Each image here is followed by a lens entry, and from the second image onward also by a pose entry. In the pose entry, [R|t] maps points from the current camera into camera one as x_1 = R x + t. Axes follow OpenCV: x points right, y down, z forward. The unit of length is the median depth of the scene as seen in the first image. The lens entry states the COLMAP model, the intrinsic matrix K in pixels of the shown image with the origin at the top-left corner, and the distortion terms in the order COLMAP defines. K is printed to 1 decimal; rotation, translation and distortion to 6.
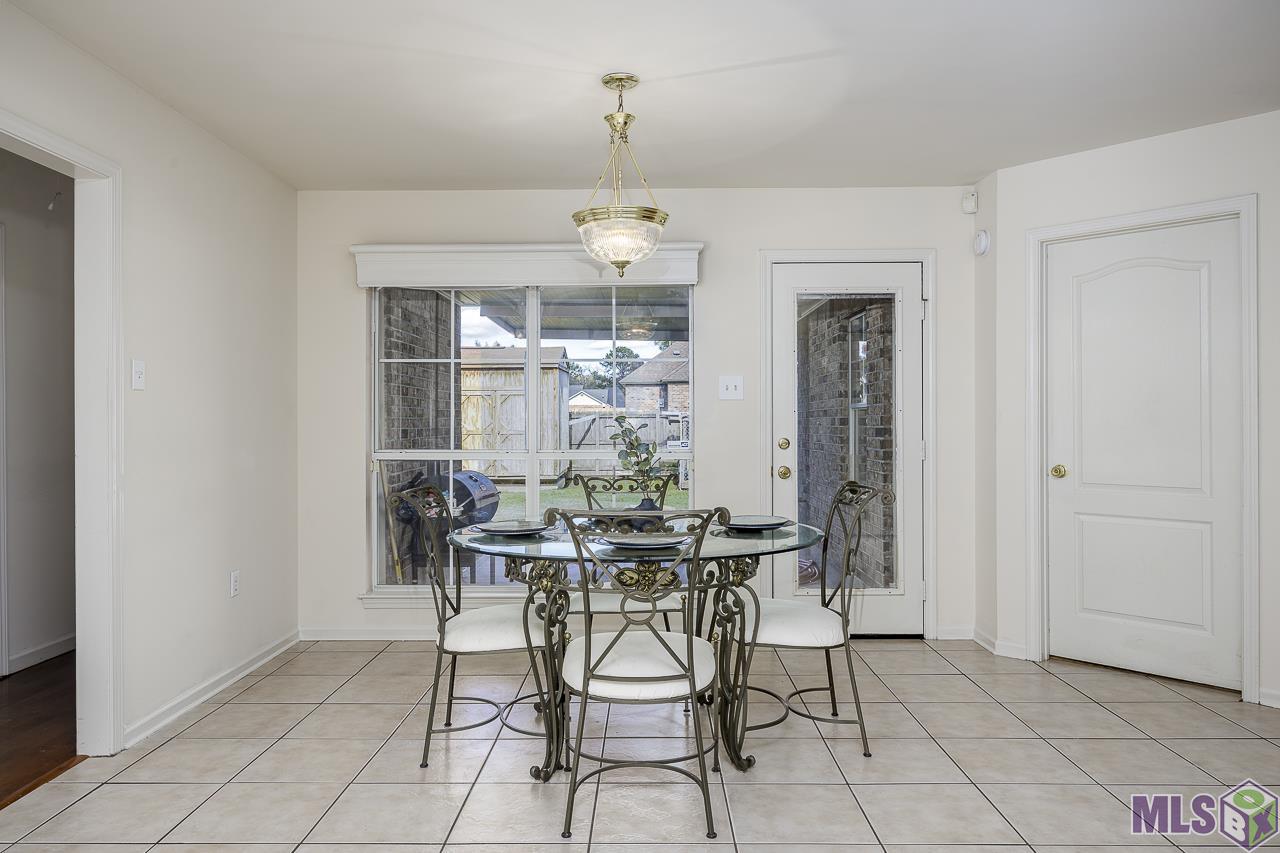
lens RADIAL K [[869.0, 0, 636.0], [0, 869.0, 419.2], [0, 0, 1]] dist [0.003850, -0.001599]
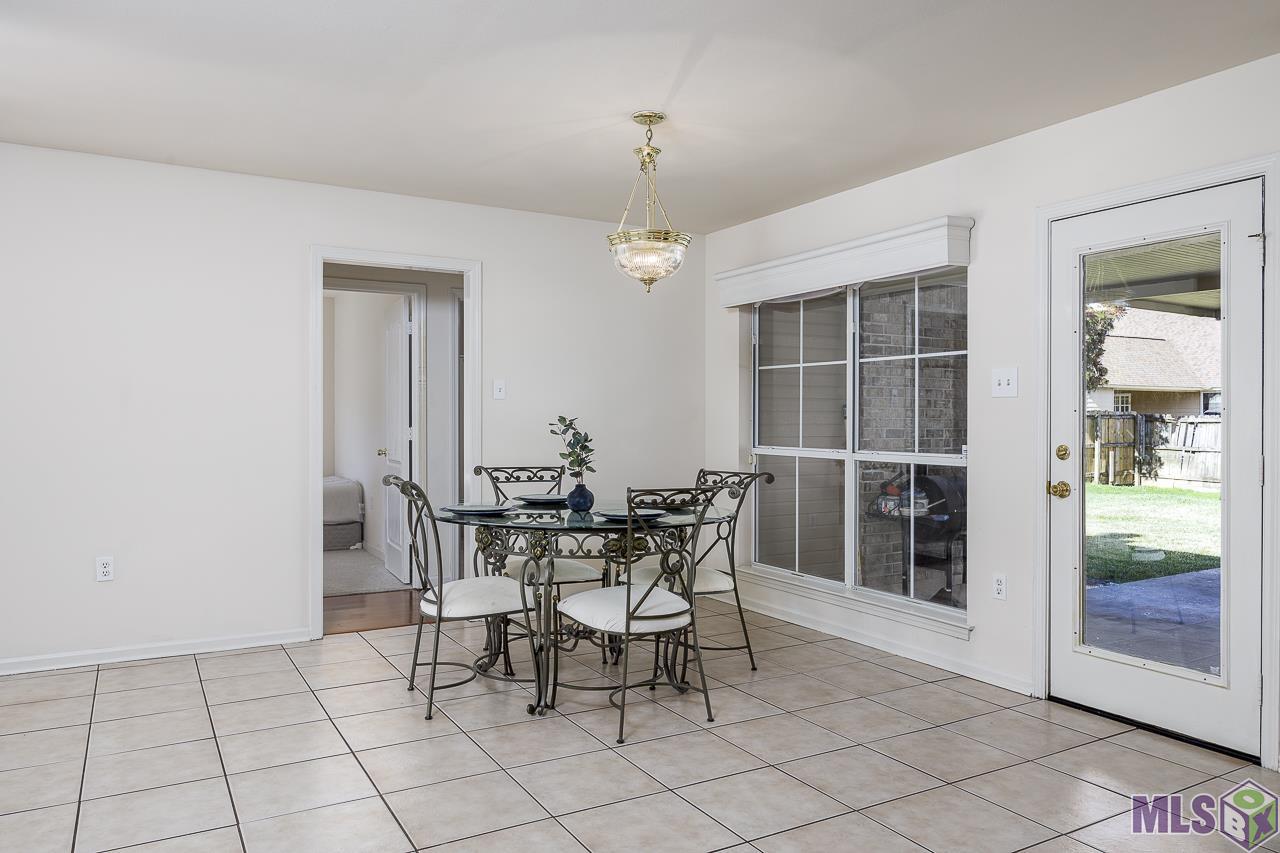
lens RADIAL K [[882.3, 0, 623.7], [0, 882.3, 434.2], [0, 0, 1]] dist [-0.001181, 0.001090]
pose [[0.509091, 0.019605, -0.860489, 0.660706], [0.004842, 0.999659, 0.025641, -0.011236], [0.860699, -0.017220, 0.508823, 0.269810]]
